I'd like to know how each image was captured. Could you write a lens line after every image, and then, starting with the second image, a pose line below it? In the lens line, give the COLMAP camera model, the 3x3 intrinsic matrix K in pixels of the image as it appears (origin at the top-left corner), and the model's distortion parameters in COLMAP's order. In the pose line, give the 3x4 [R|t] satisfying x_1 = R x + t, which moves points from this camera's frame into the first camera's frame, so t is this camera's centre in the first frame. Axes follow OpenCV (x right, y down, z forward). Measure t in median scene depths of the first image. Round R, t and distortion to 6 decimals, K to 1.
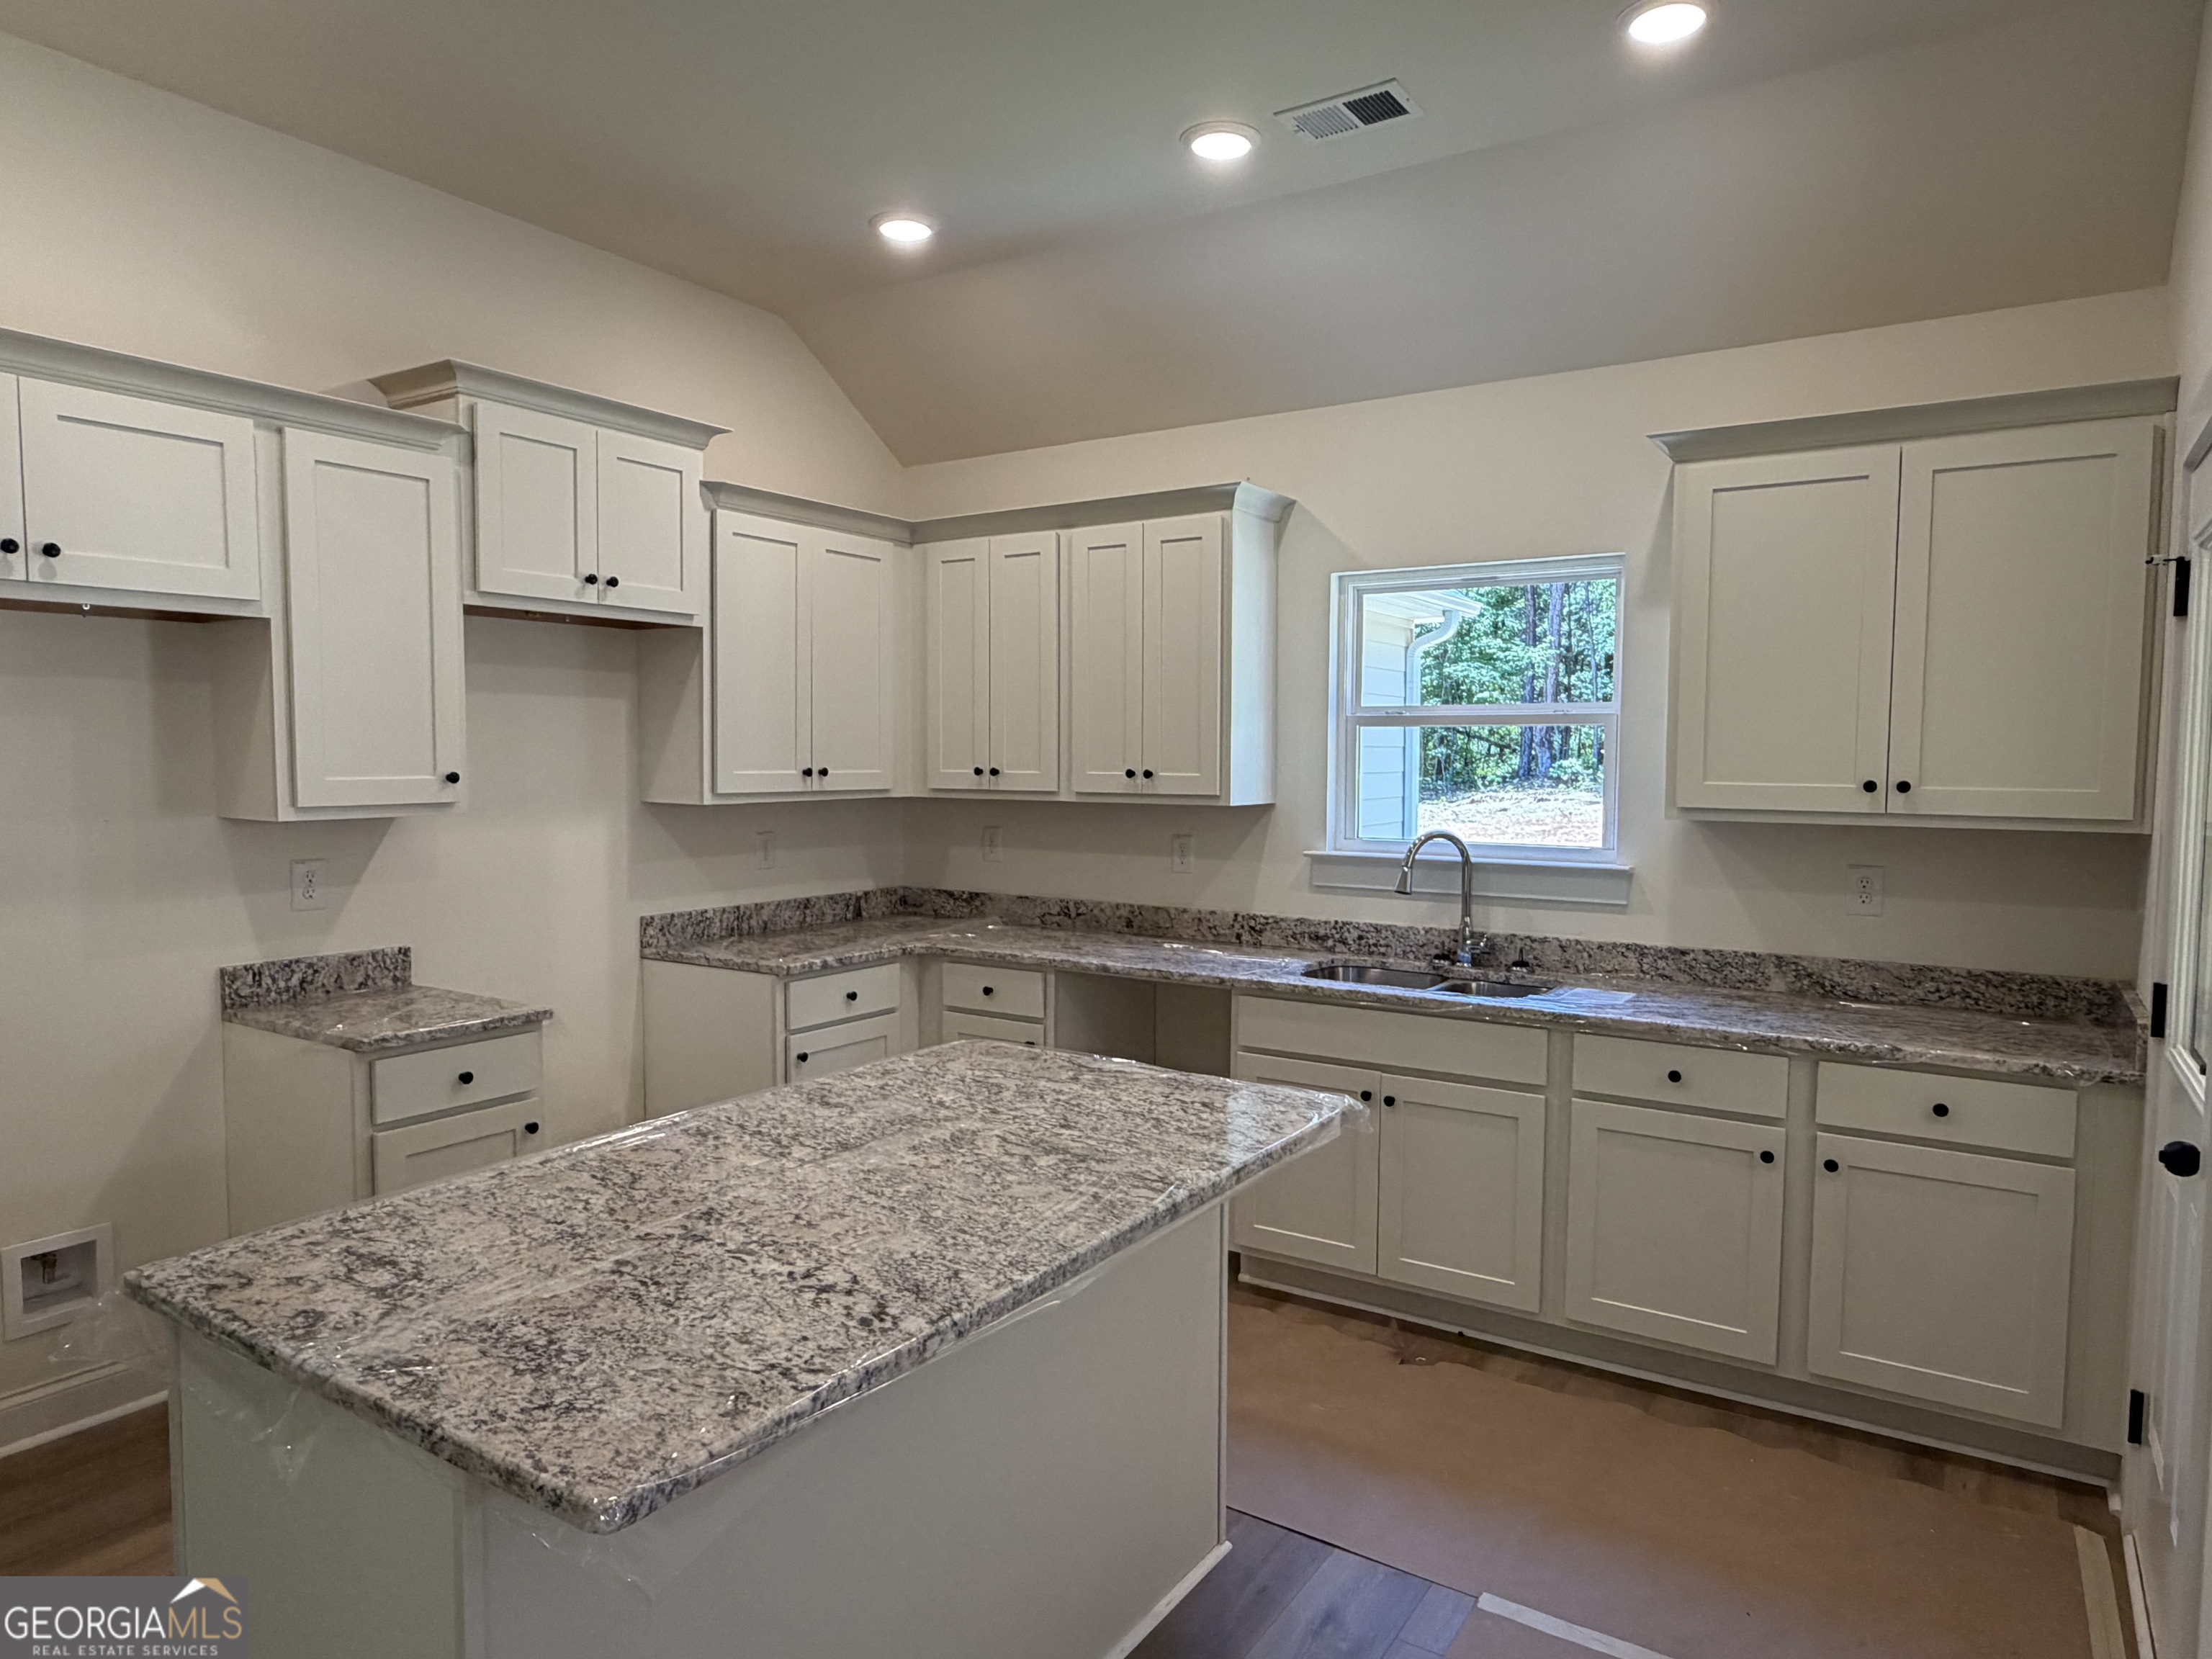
lens RADIAL K [[1366.7, 0, 1106.0], [0, 1366.7, 829.5], [0, 0, 1]] dist [0.000599, 0.001377]
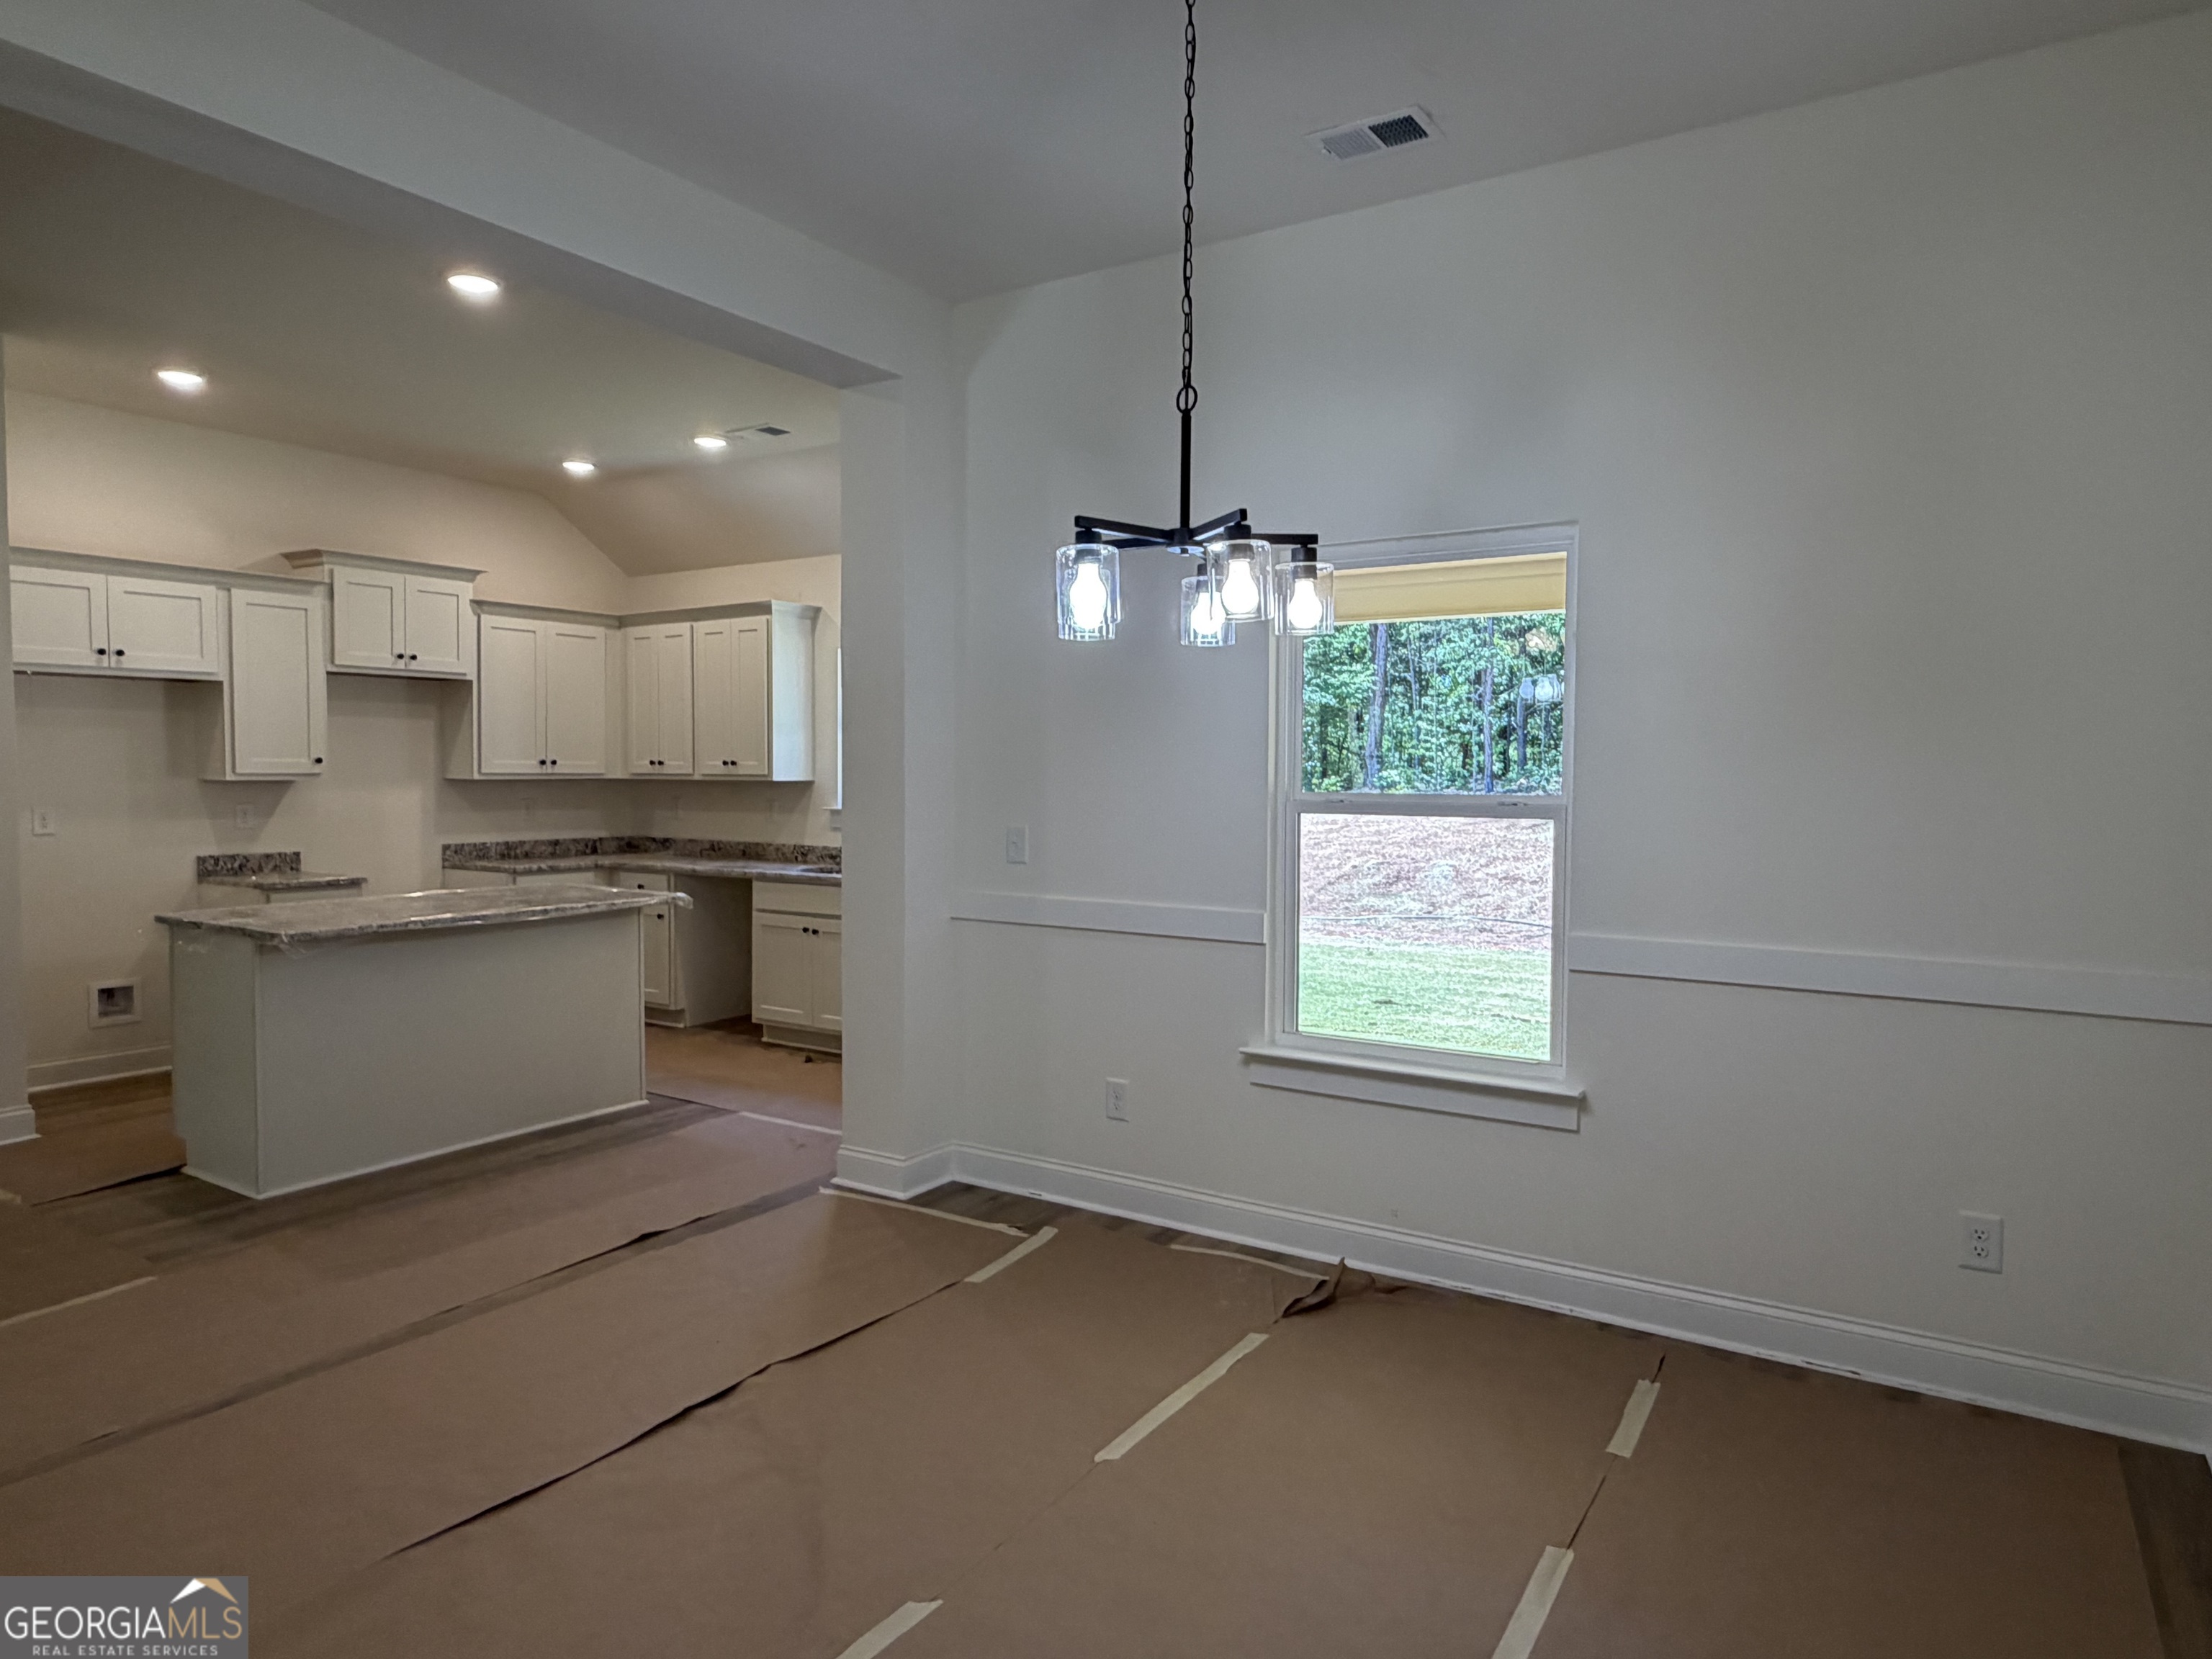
lens RADIAL K [[1351.0, 0, 1109.6], [0, 1351.0, 825.5], [0, 0, 1]] dist [0.001746, 0.000450]
pose [[0.999988, 0.001025, 0.004702, 0.596697], [-0.000953, 0.999880, -0.015446, 0.077757], [-0.004717, 0.015441, 0.999870, -0.867483]]
